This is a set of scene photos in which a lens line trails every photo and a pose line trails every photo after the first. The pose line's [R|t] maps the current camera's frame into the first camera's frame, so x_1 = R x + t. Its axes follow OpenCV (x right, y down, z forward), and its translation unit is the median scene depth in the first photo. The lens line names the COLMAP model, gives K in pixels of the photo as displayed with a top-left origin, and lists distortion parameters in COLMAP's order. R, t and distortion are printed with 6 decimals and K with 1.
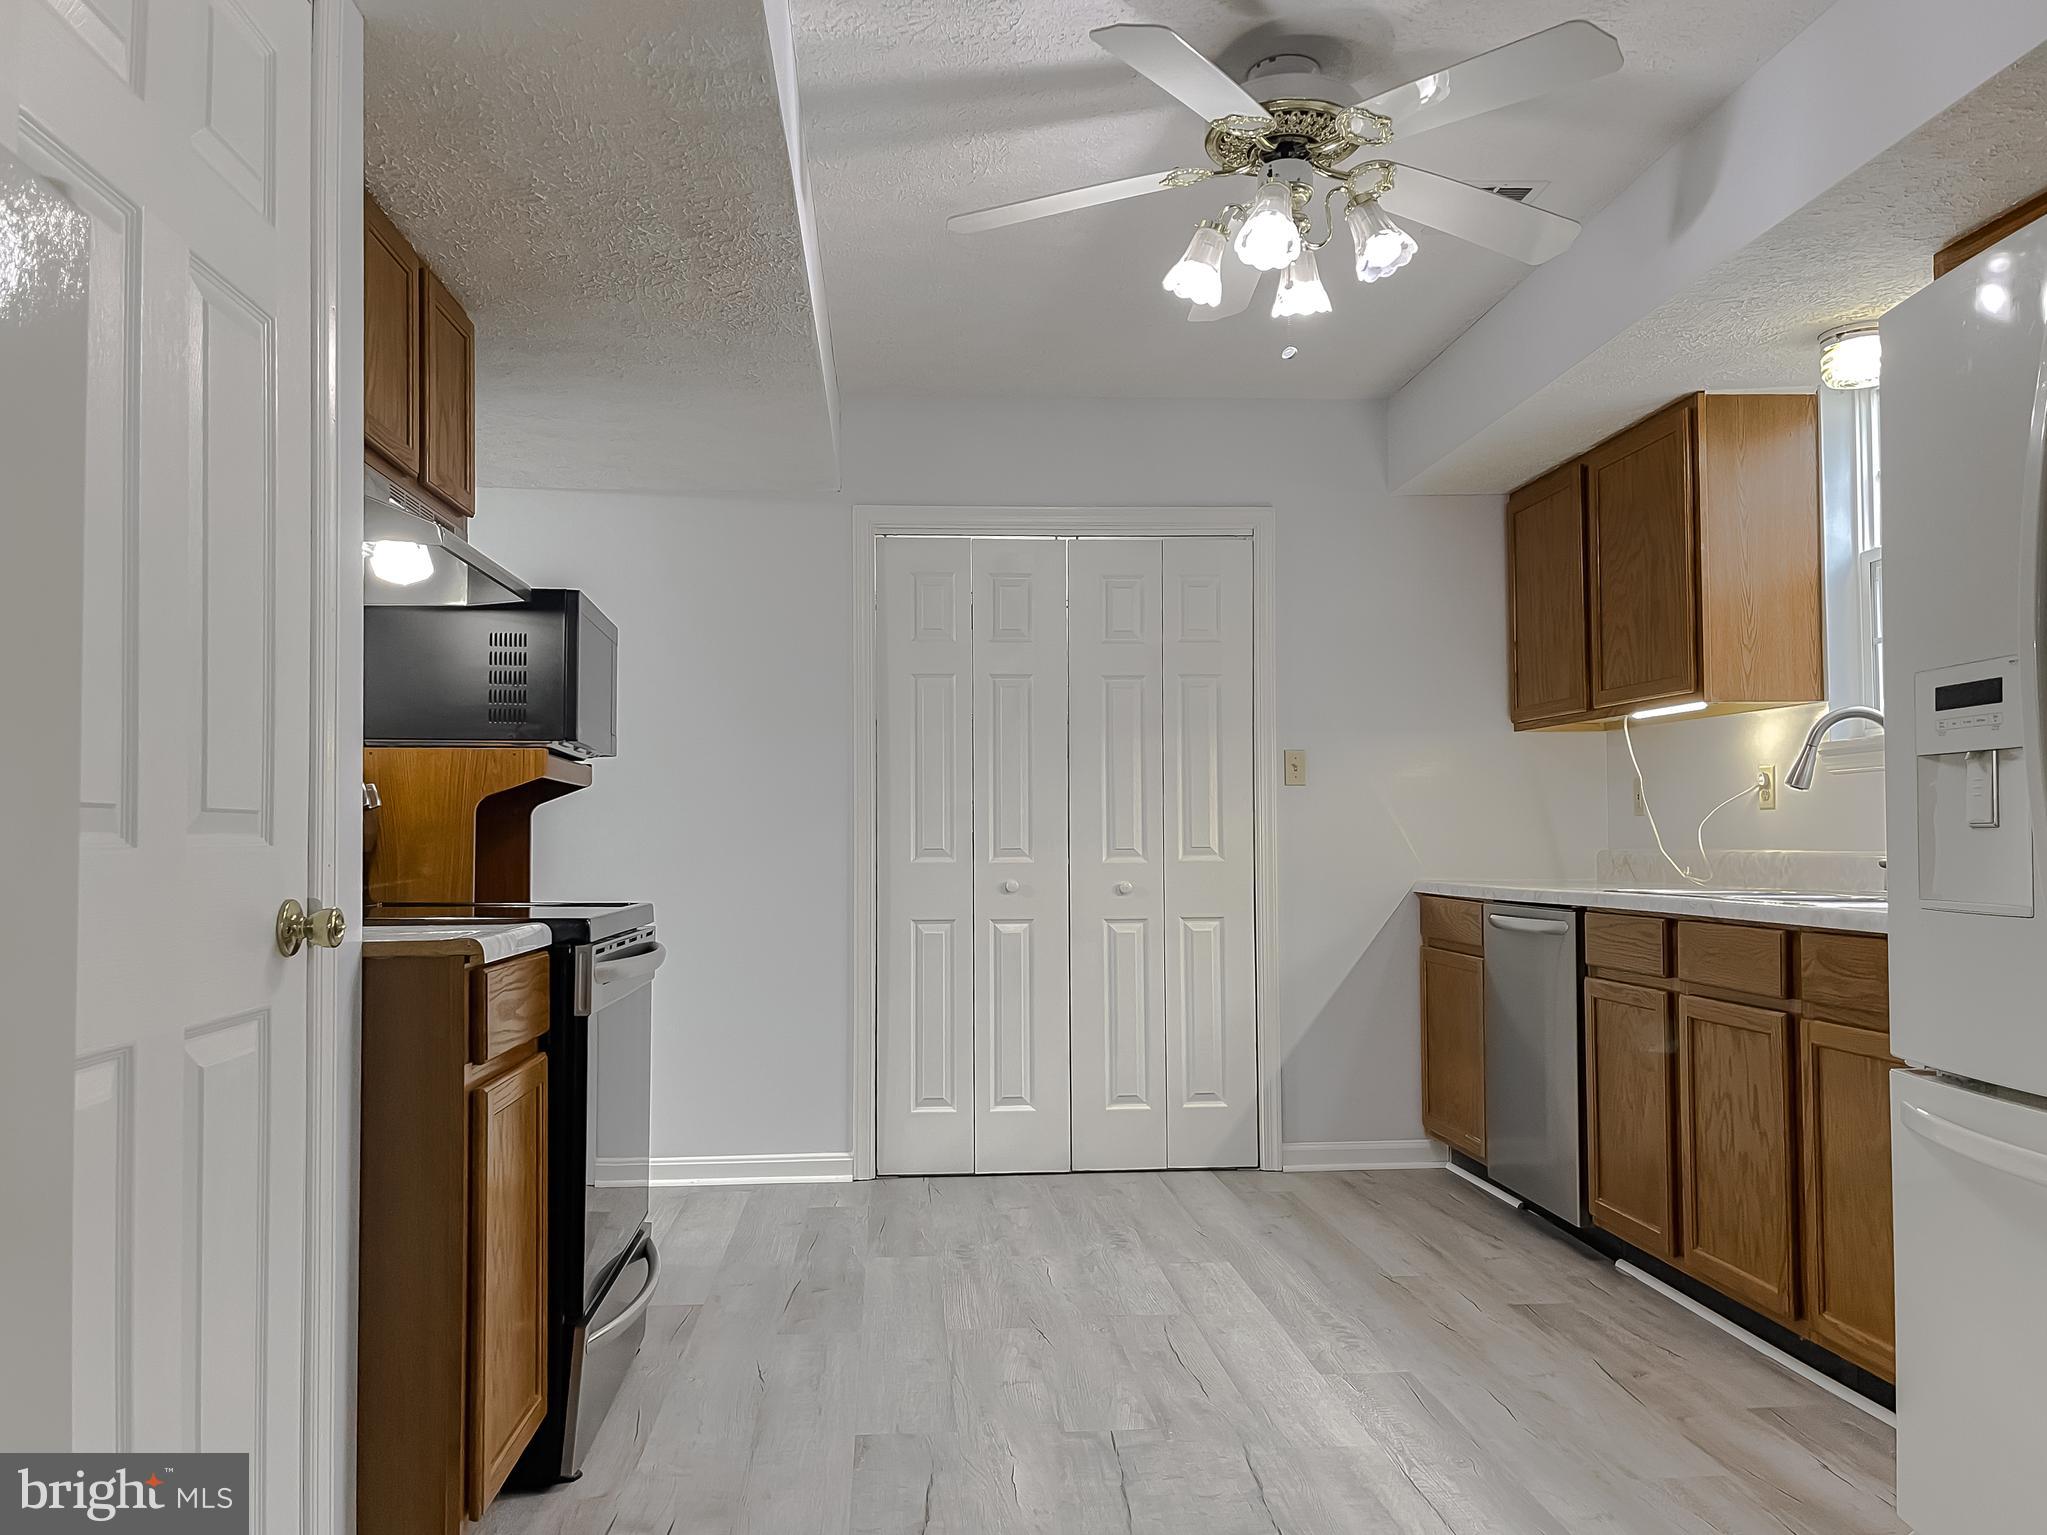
lens RADIAL K [[1587.1, 0, 1023.5], [0, 1587.1, 767.5], [0, 0, 1]] dist [-0.000260, -0.002243]
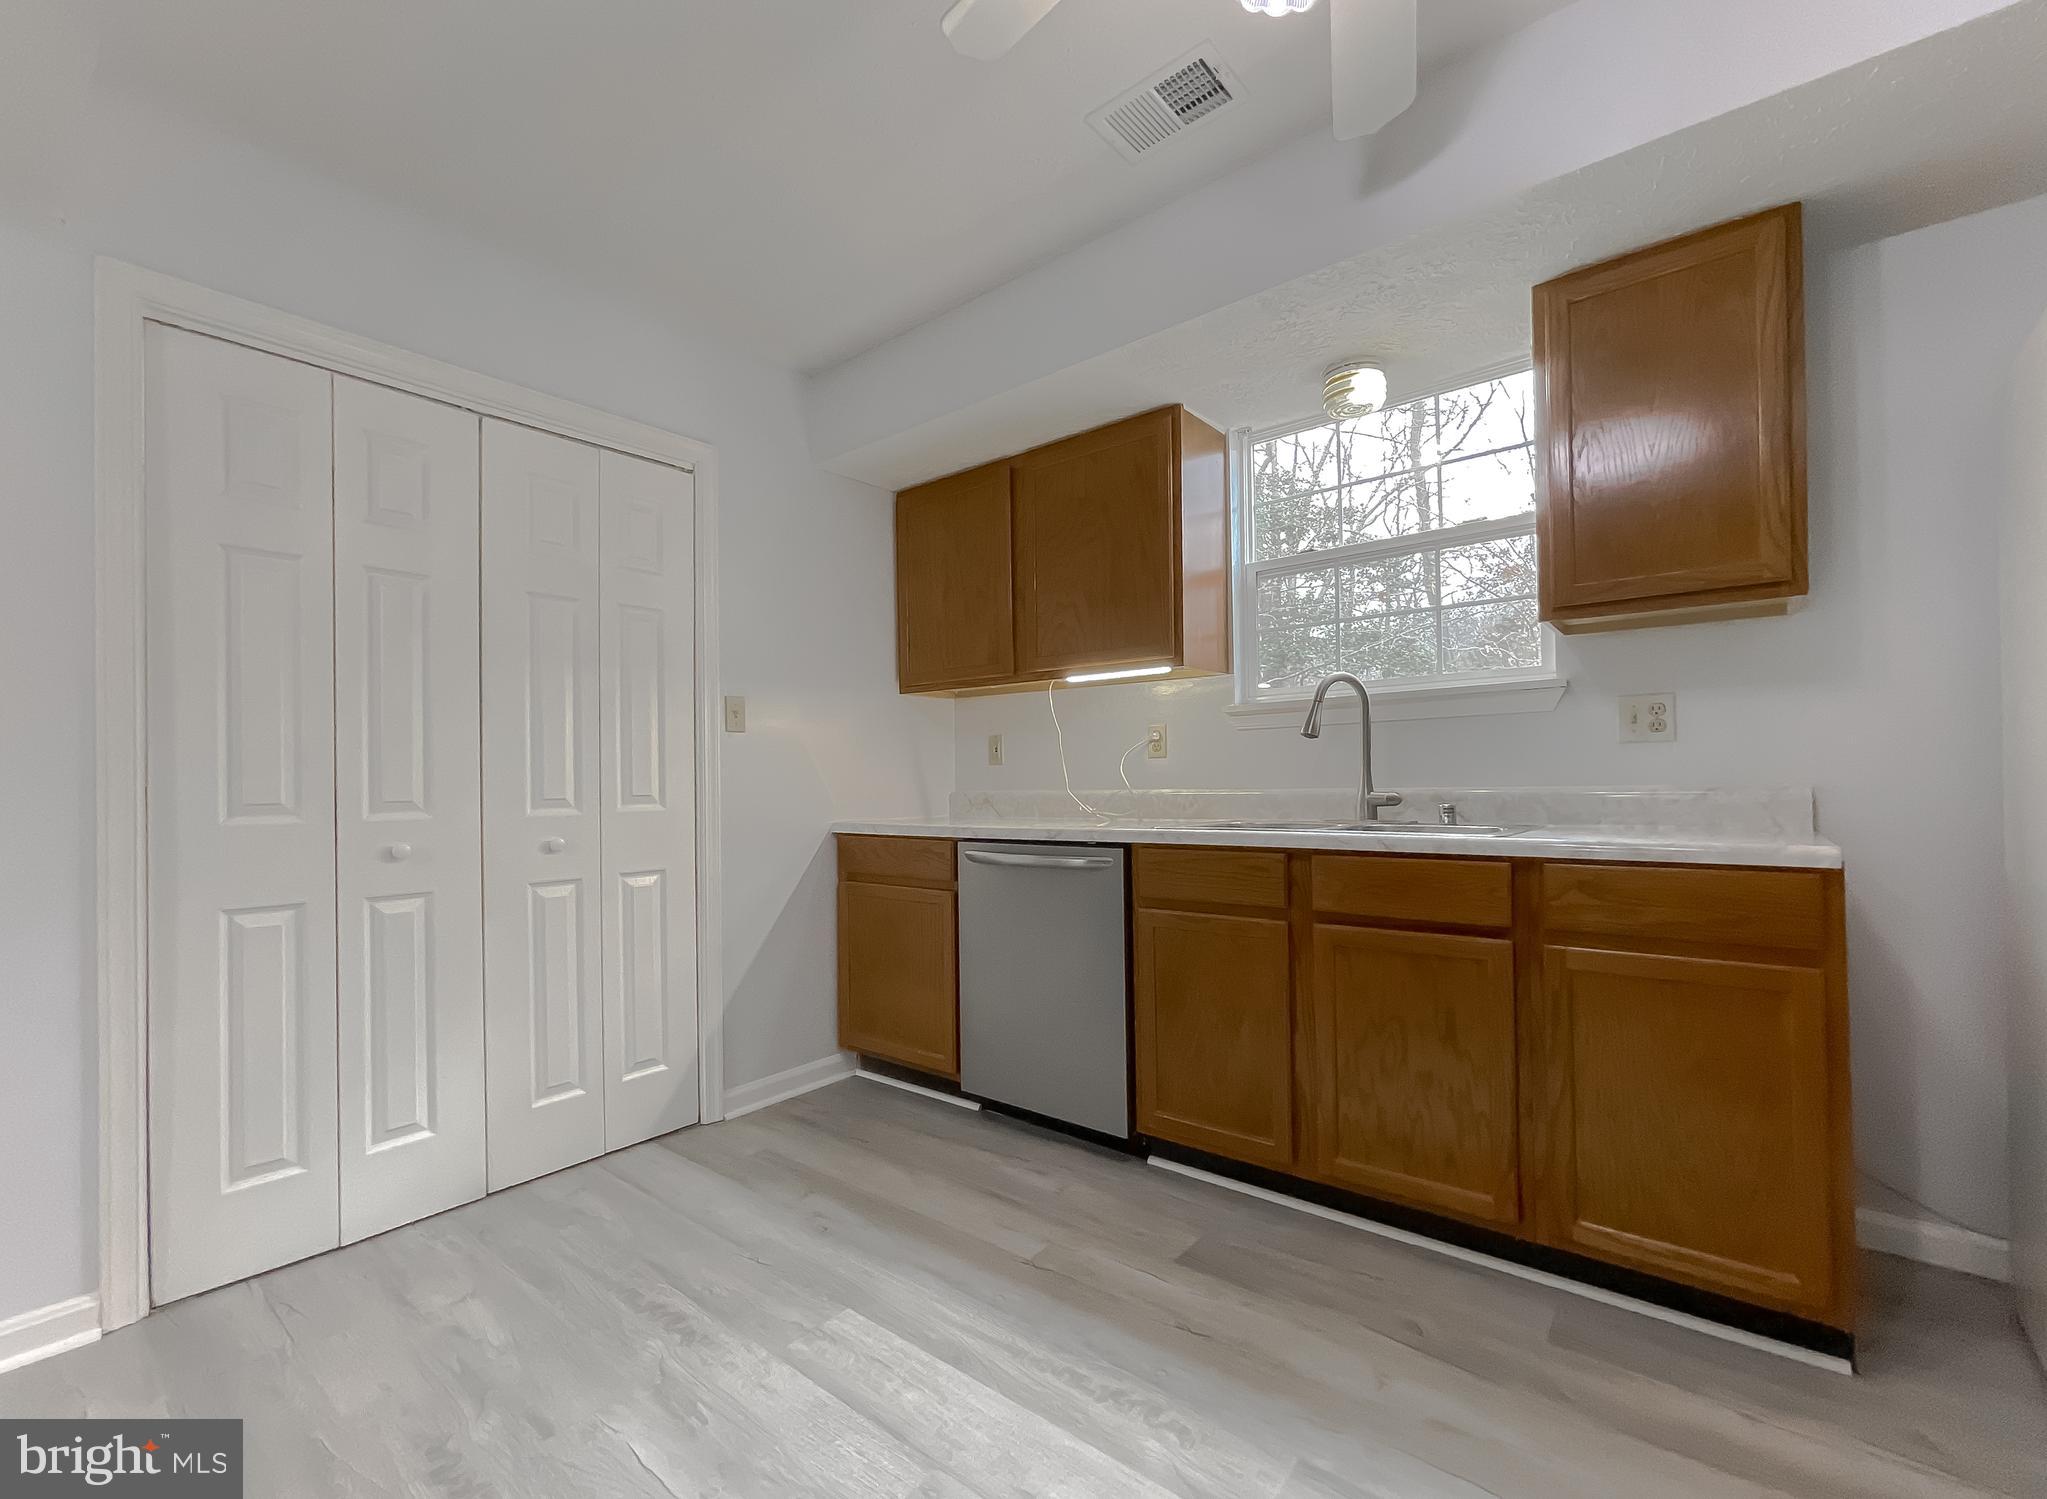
lens RADIAL K [[868.6, 0, 1020.3], [0, 868.6, 772.7], [0, 0, 1]] dist [-0.000812, 0.000046]
pose [[0.695332, 0.001999, 0.718686, -0.127946], [-0.021756, 0.999596, 0.018268, 0.030050], [-0.718359, -0.028338, 0.695095, 0.642002]]
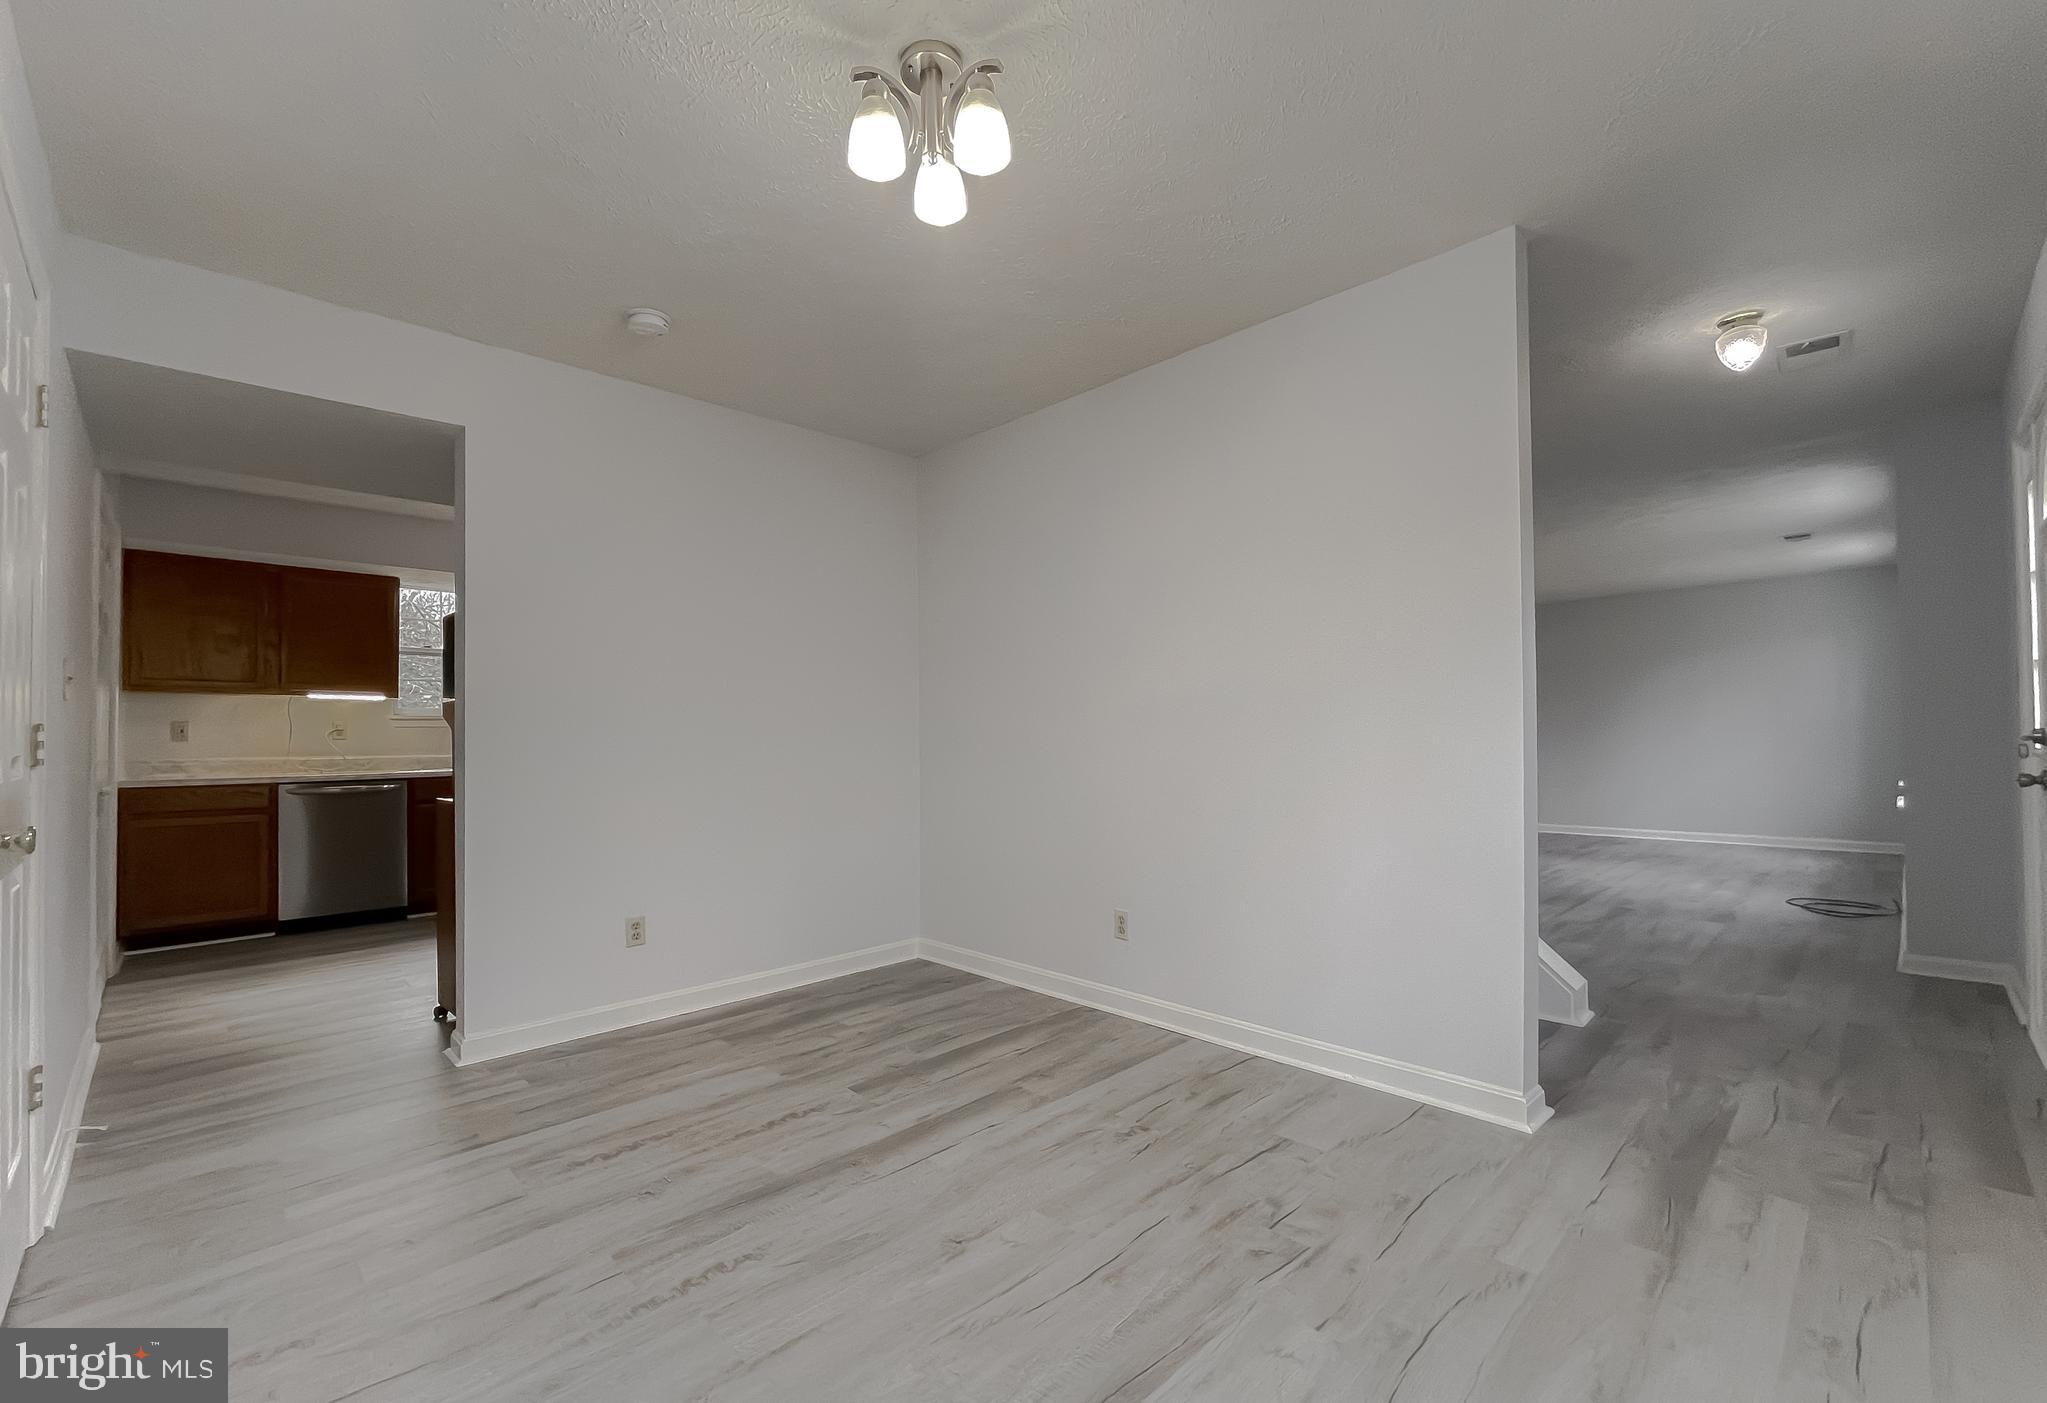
lens RADIAL K [[864.8, 0, 1023.5], [0, 864.8, 701.5], [0, 0, 1]] dist [-0.000203, -0.000034]
pose [[-0.638149, 0.046298, 0.768520, -1.340743], [-0.020855, 0.996785, -0.077367, 0.053451], [-0.769630, -0.065399, -0.635131, 1.135025]]
